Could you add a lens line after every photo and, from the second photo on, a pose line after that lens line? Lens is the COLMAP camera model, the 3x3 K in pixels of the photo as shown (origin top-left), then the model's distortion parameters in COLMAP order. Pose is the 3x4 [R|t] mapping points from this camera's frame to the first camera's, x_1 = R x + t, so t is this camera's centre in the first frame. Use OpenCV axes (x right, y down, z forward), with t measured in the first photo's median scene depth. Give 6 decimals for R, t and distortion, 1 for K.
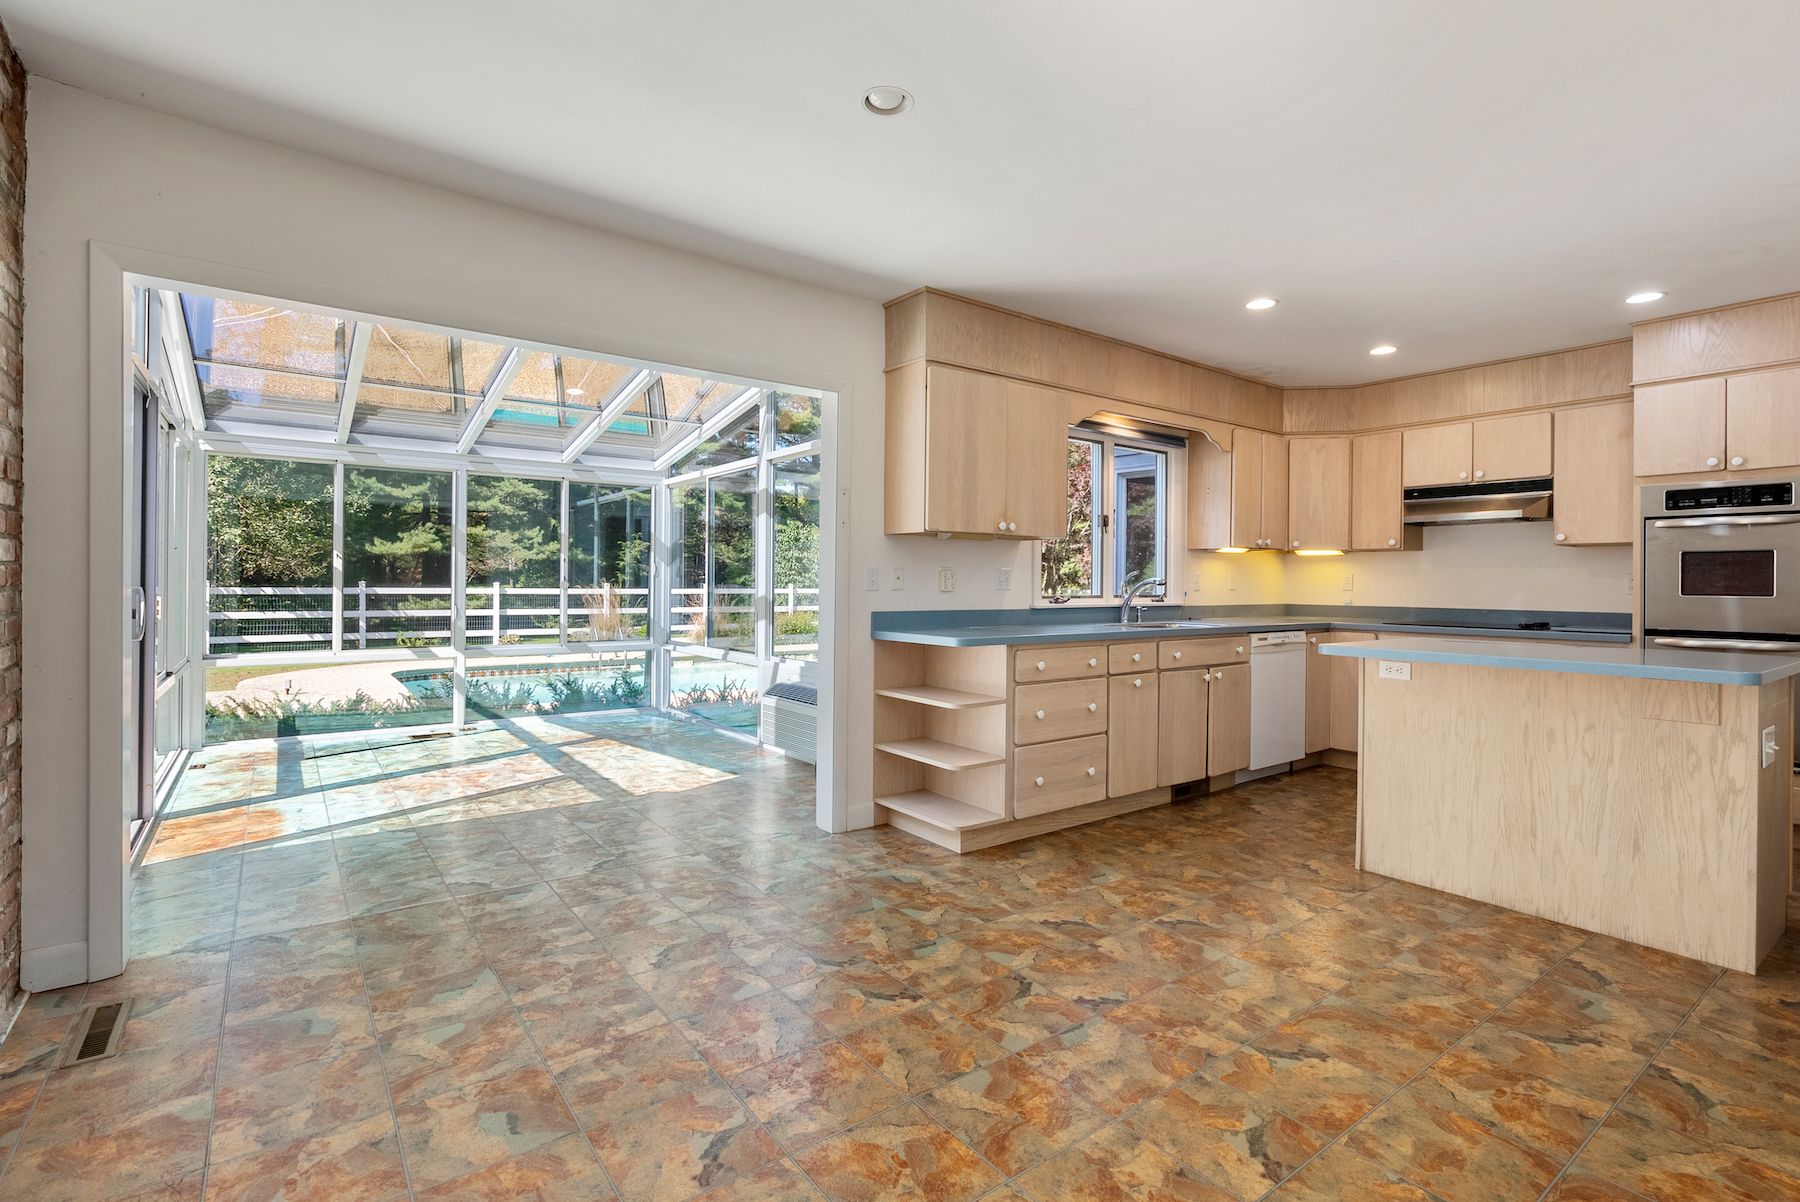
lens RADIAL K [[826.7, 0, 898.7], [0, 826.7, 590.0], [0, 0, 1]] dist [-0.005021, -0.001894]
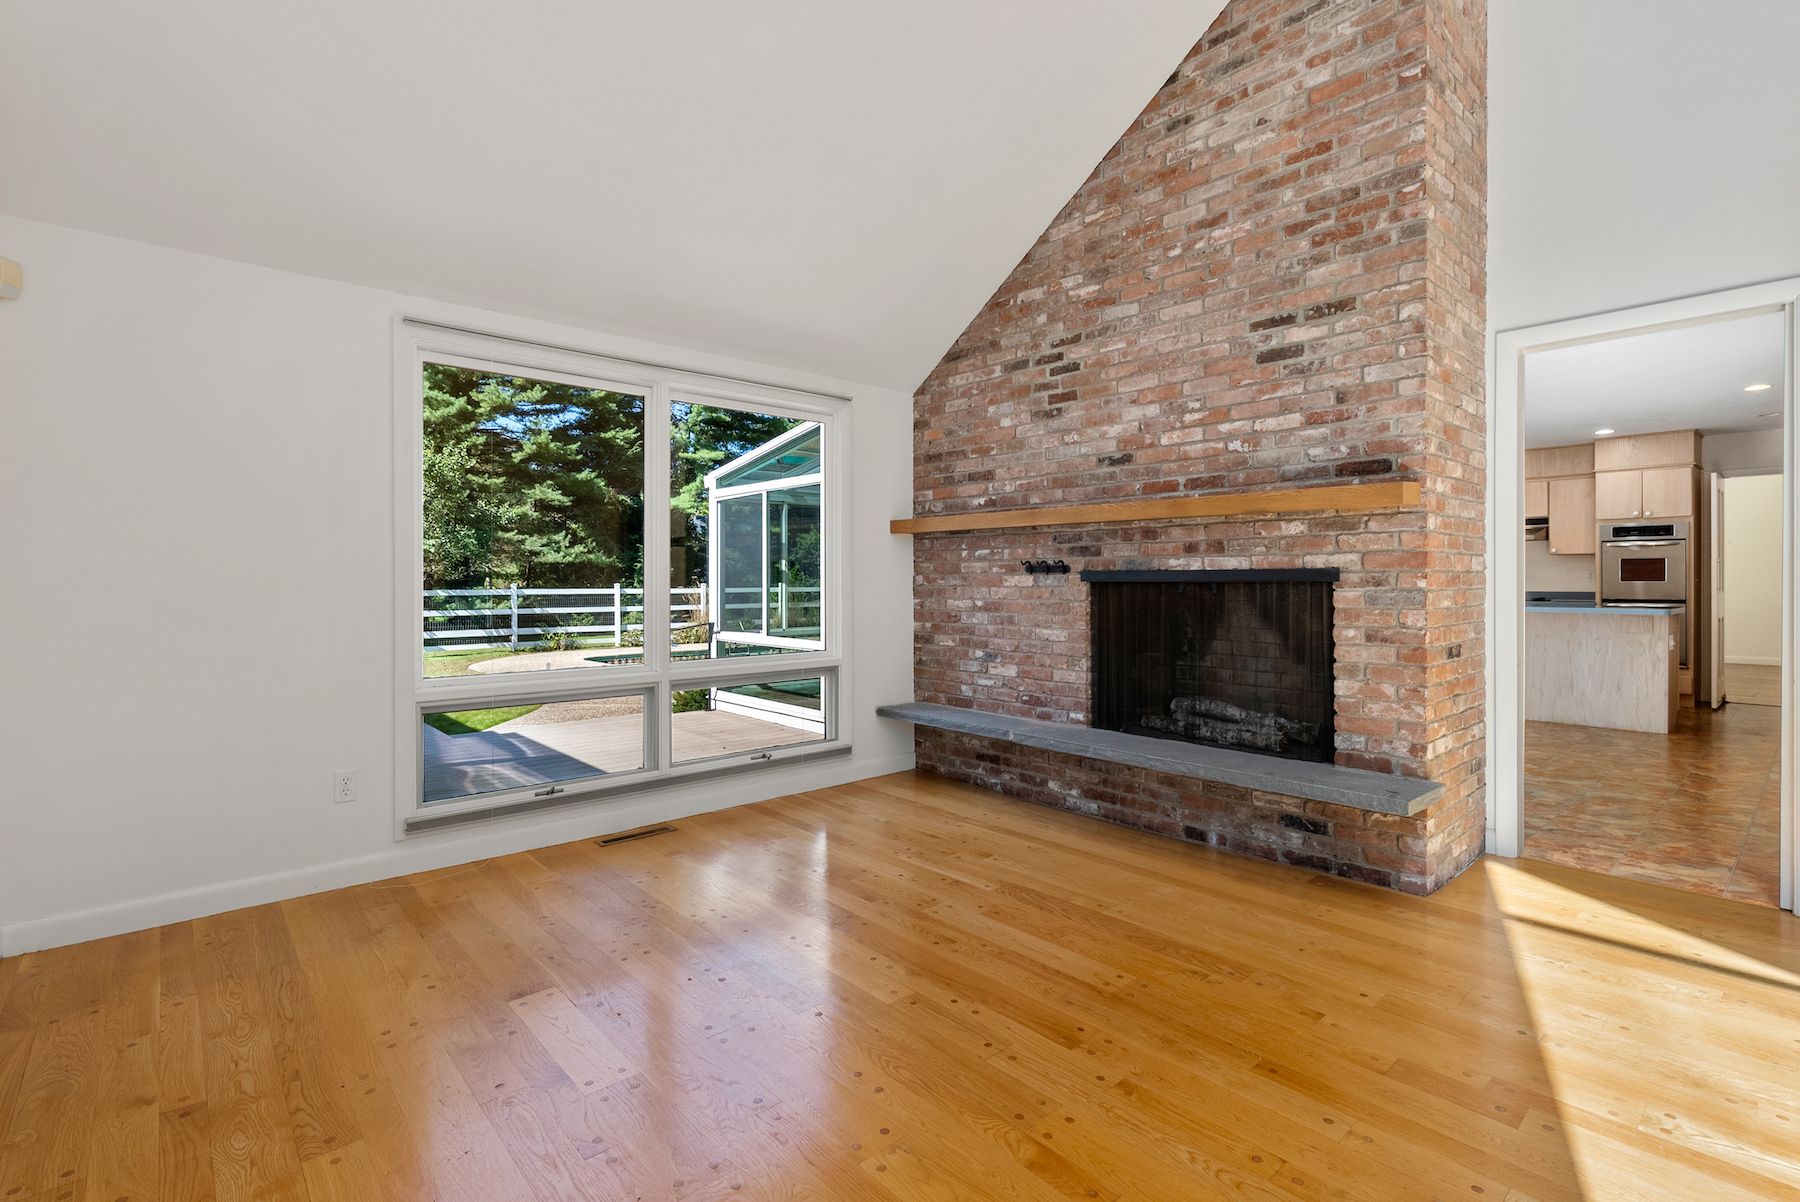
lens RADIAL K [[826.7, 0, 891.2], [0, 826.7, 594.0], [0, 0, 1]] dist [-0.005021, -0.001894]
pose [[0.996088, -0.013735, 0.087297, -0.757708], [0.012915, 0.999867, 0.009950, -0.004120], [-0.087422, -0.008784, 0.996133, -0.638341]]
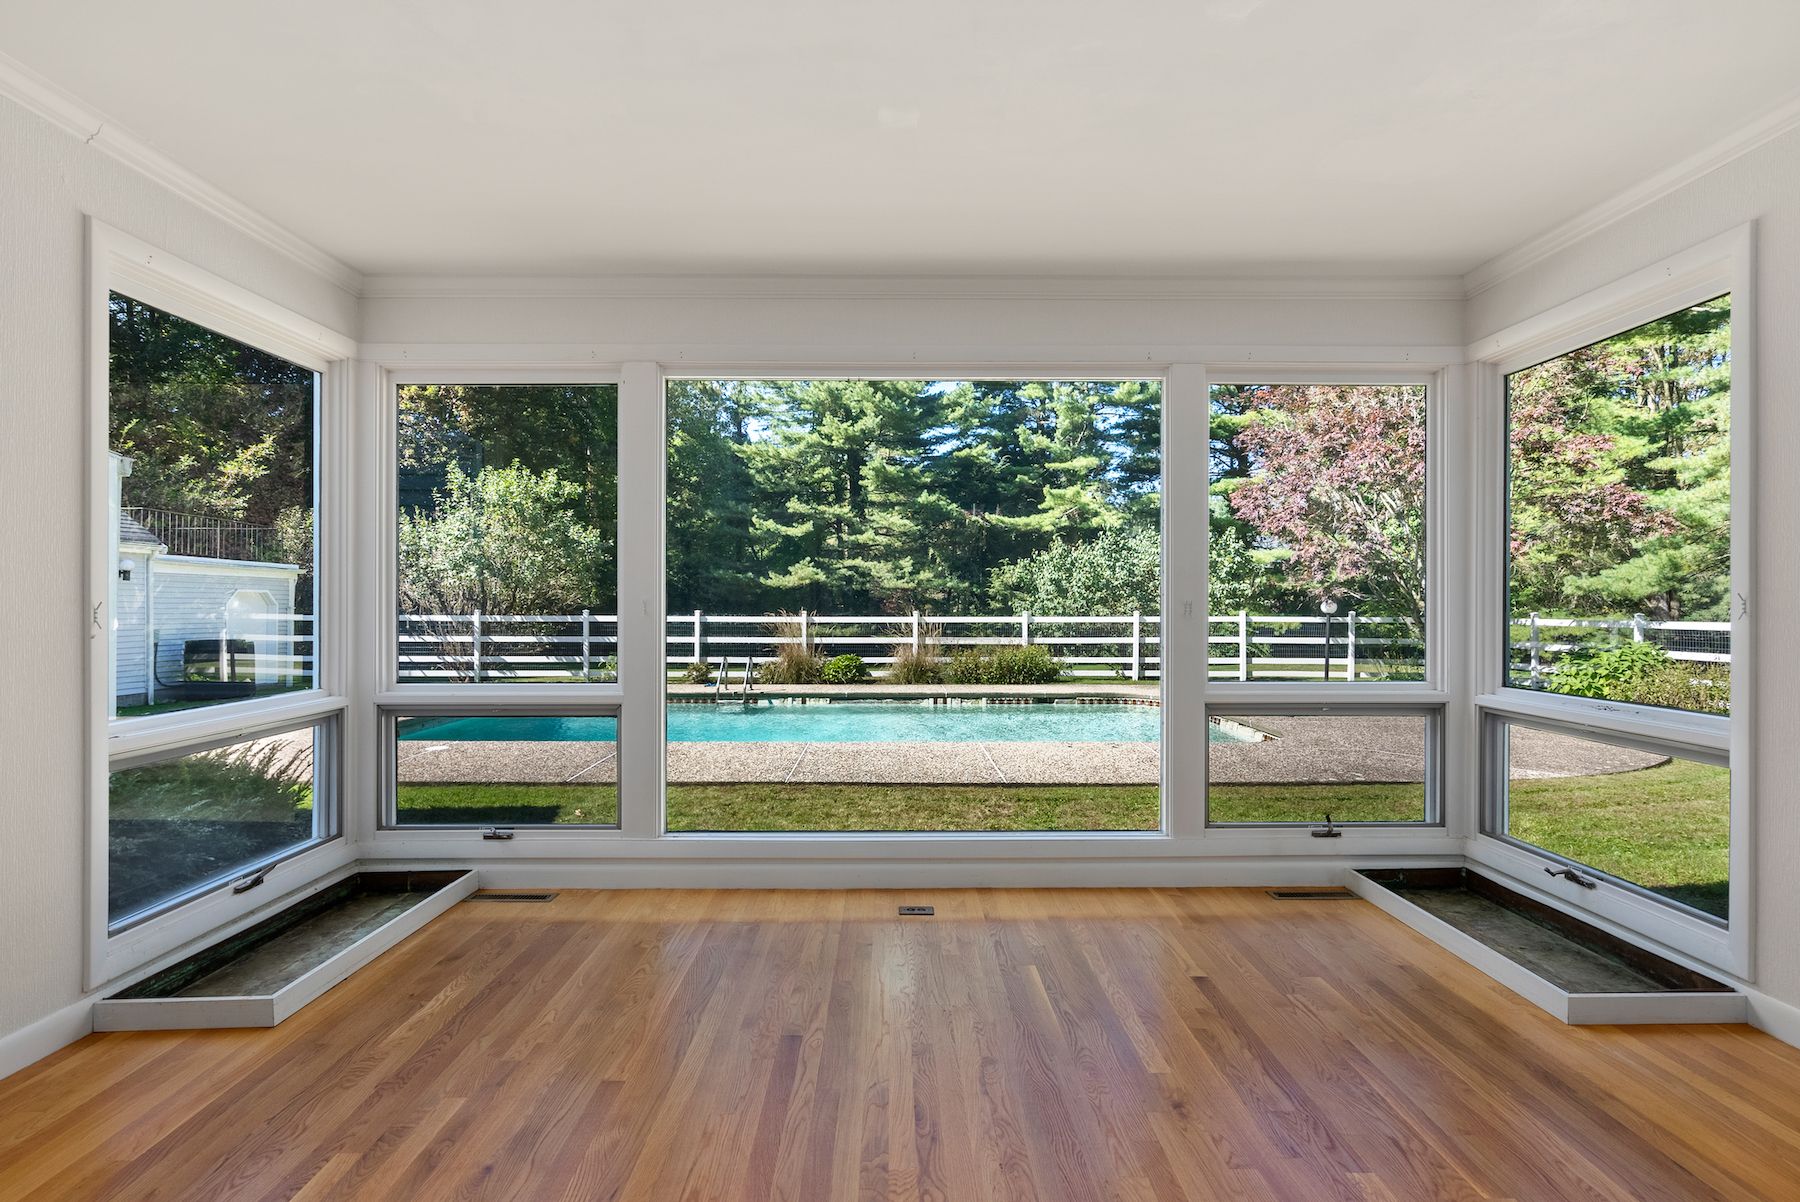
lens RADIAL K [[826.7, 0, 887.4], [0, 826.7, 591.3], [0, 0, 1]] dist [-0.005021, -0.001894]
pose [[0.794090, -0.019573, -0.607485, 1.093183], [-0.000886, 0.999443, -0.033360, 0.003943], [0.607800, 0.027029, 0.793630, 1.172348]]
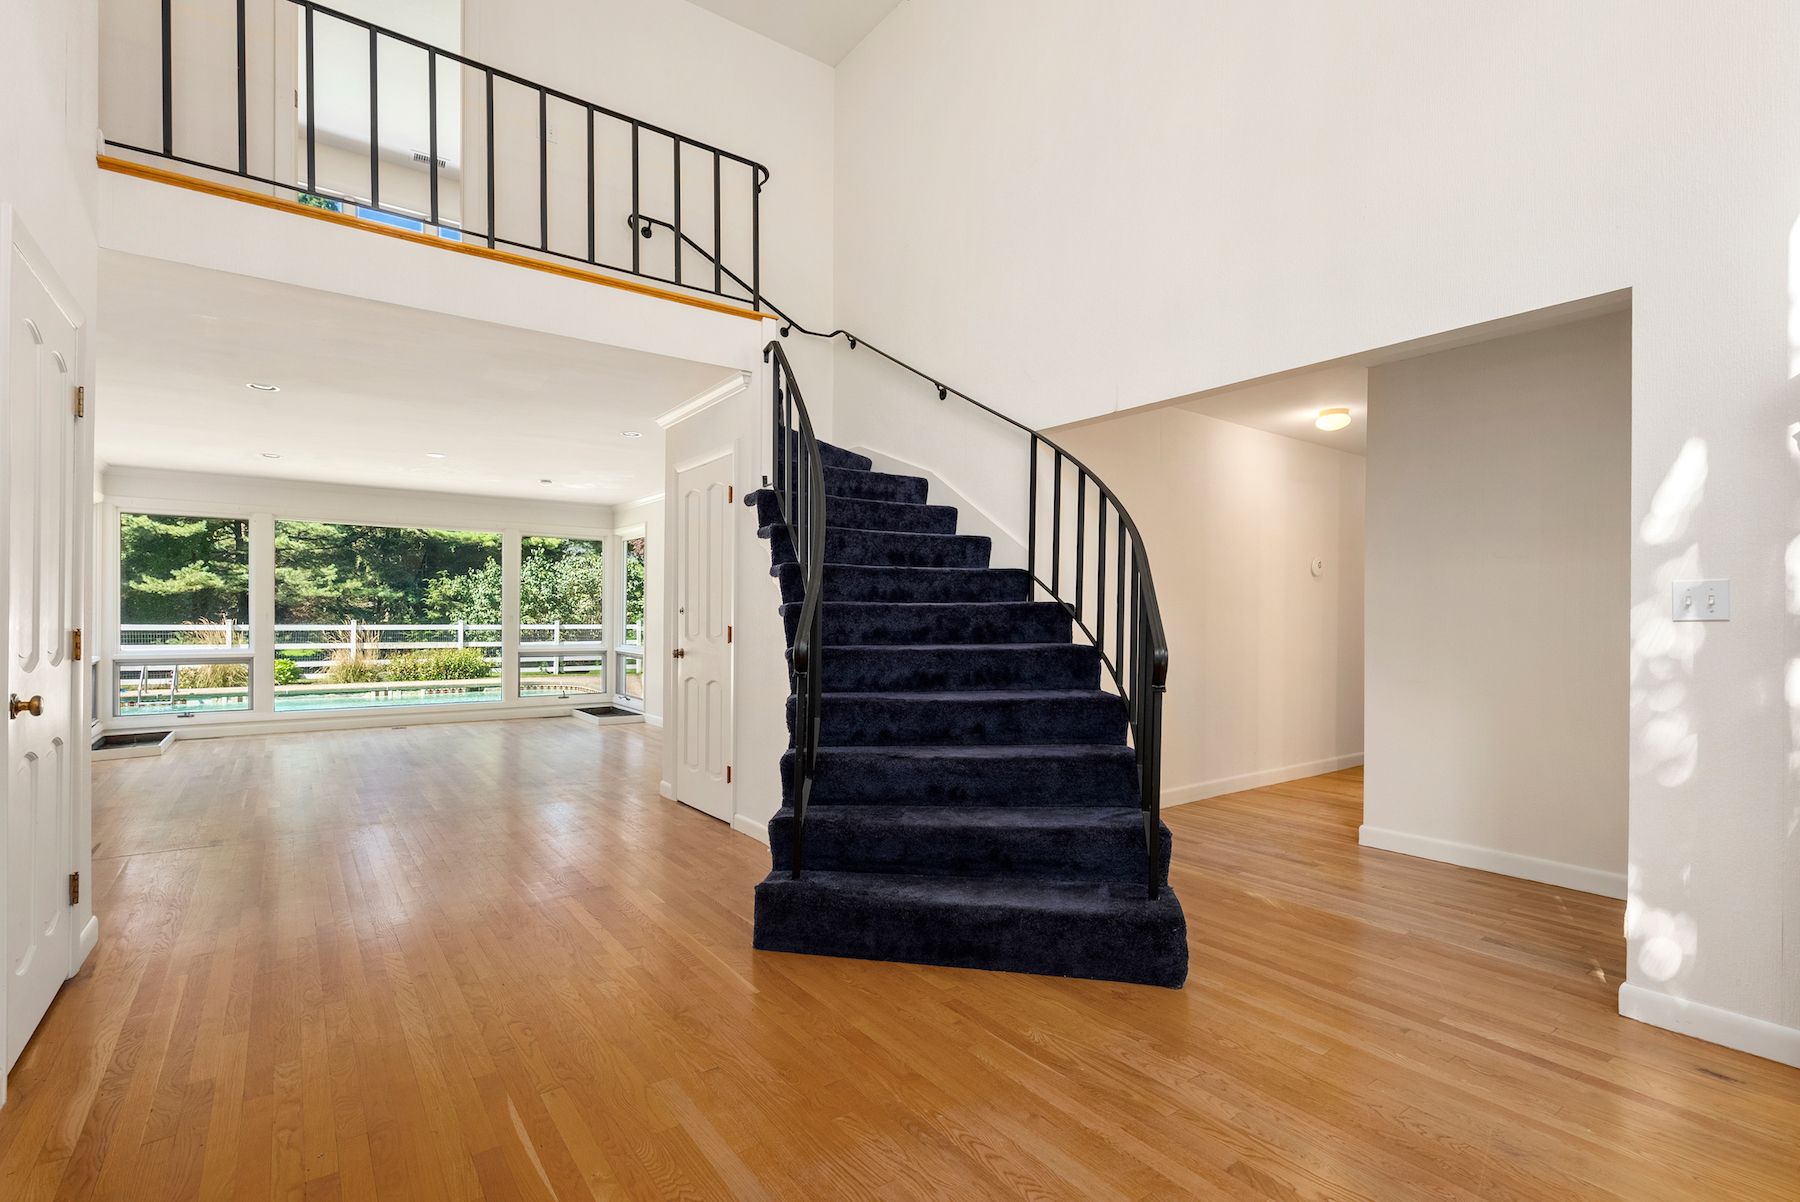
lens RADIAL K [[826.7, 0, 890.3], [0, 826.7, 626.0], [0, 0, 1]] dist [-0.005021, -0.001894]
pose [[0.999852, -0.002375, -0.017029, 1.688645], [0.002314, 0.999991, -0.003611, 0.020497], [0.017038, 0.003571, 0.999848, 0.136738]]
